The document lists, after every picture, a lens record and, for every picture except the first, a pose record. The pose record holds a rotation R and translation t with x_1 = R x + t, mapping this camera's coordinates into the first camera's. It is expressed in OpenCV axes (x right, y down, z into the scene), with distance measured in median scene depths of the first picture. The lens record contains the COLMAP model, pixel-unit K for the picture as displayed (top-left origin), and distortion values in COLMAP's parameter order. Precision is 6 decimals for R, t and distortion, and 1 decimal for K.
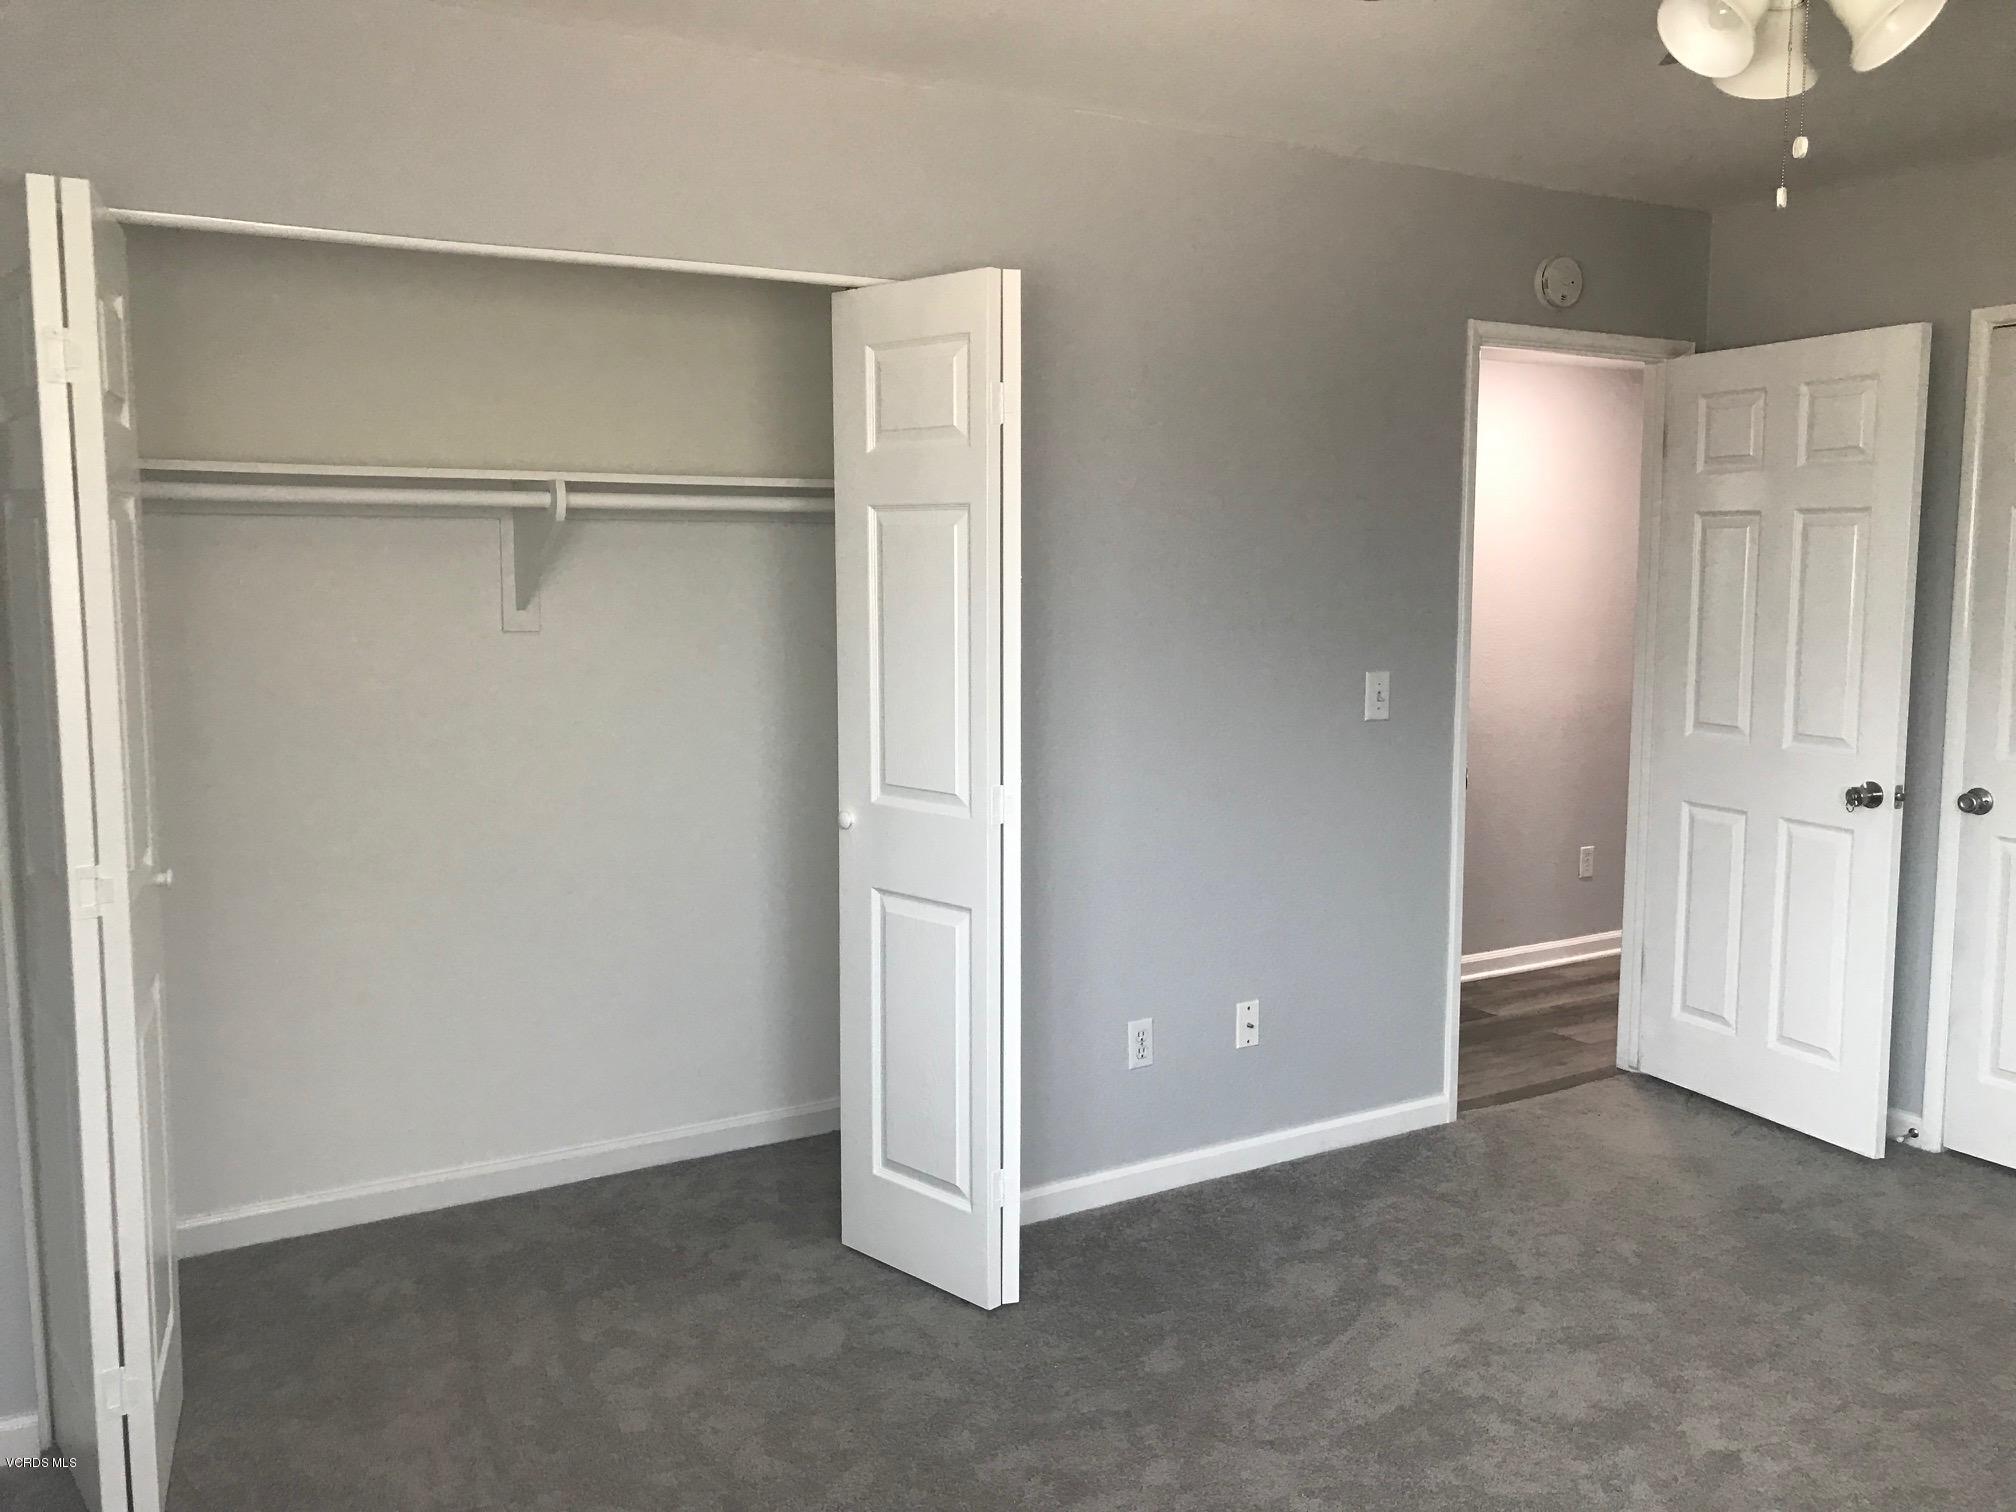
lens RADIAL K [[1652.6, 0, 1001.8], [0, 1652.6, 730.0], [0, 0, 1]] dist [0.006358, 0.001792]
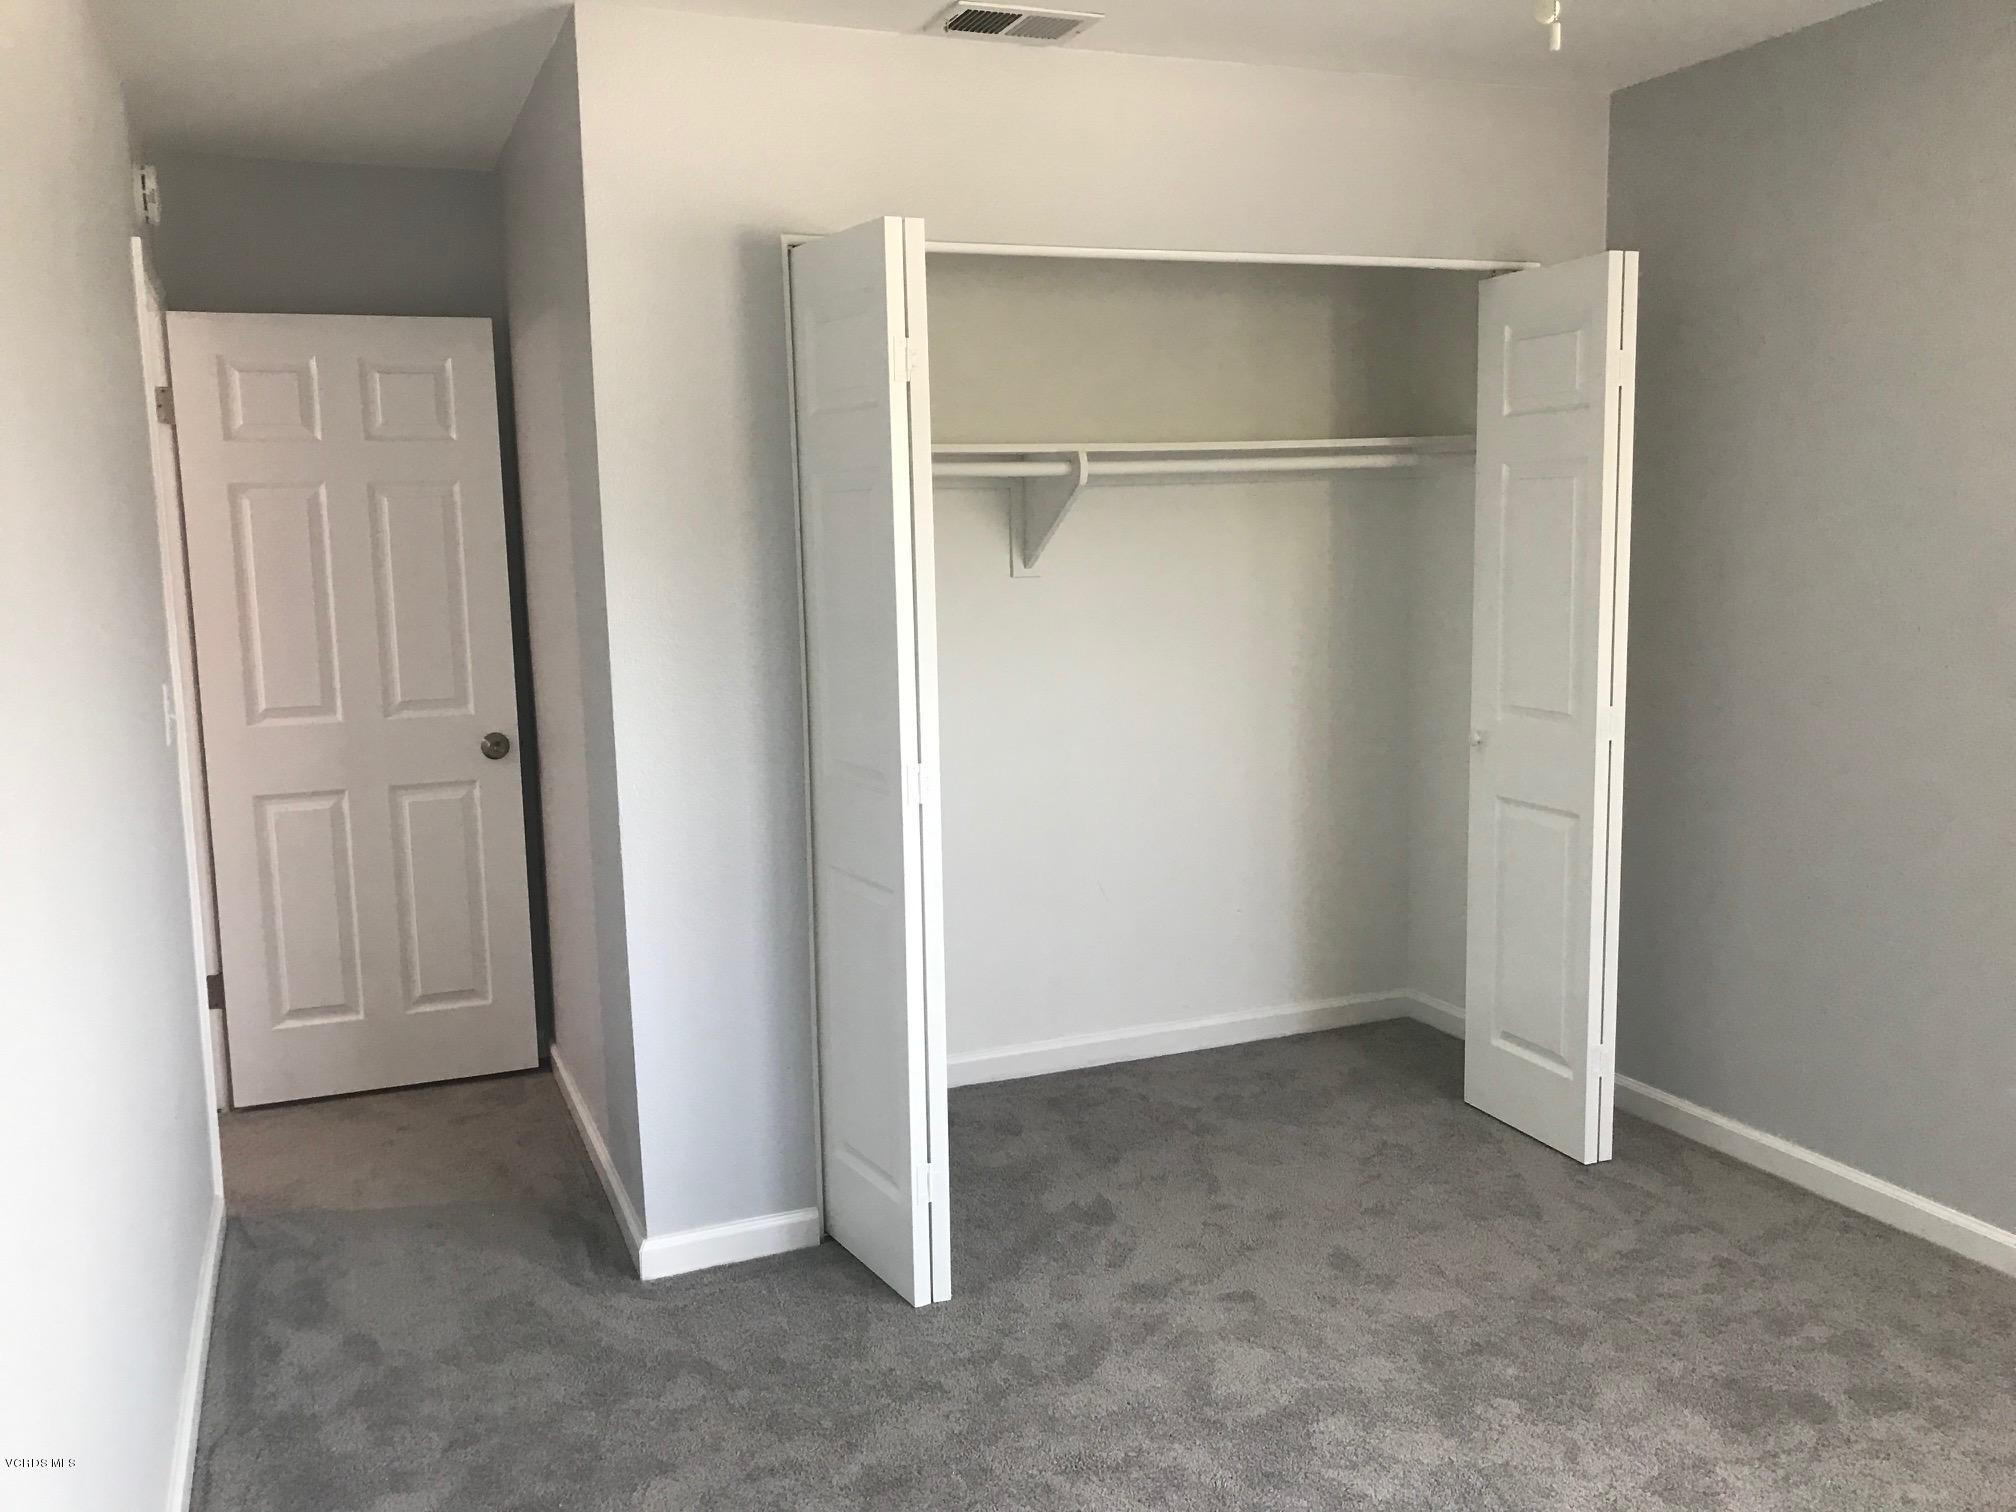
lens RADIAL K [[1604.2, 0, 1007.4], [0, 1604.2, 723.4], [0, 0, 1]] dist [0.001200, -0.000983]
pose [[0.991775, -0.008817, -0.127686, -0.263592], [0.011644, 0.999703, 0.021409, 0.016640], [0.127459, -0.022719, 0.991584, -0.147107]]
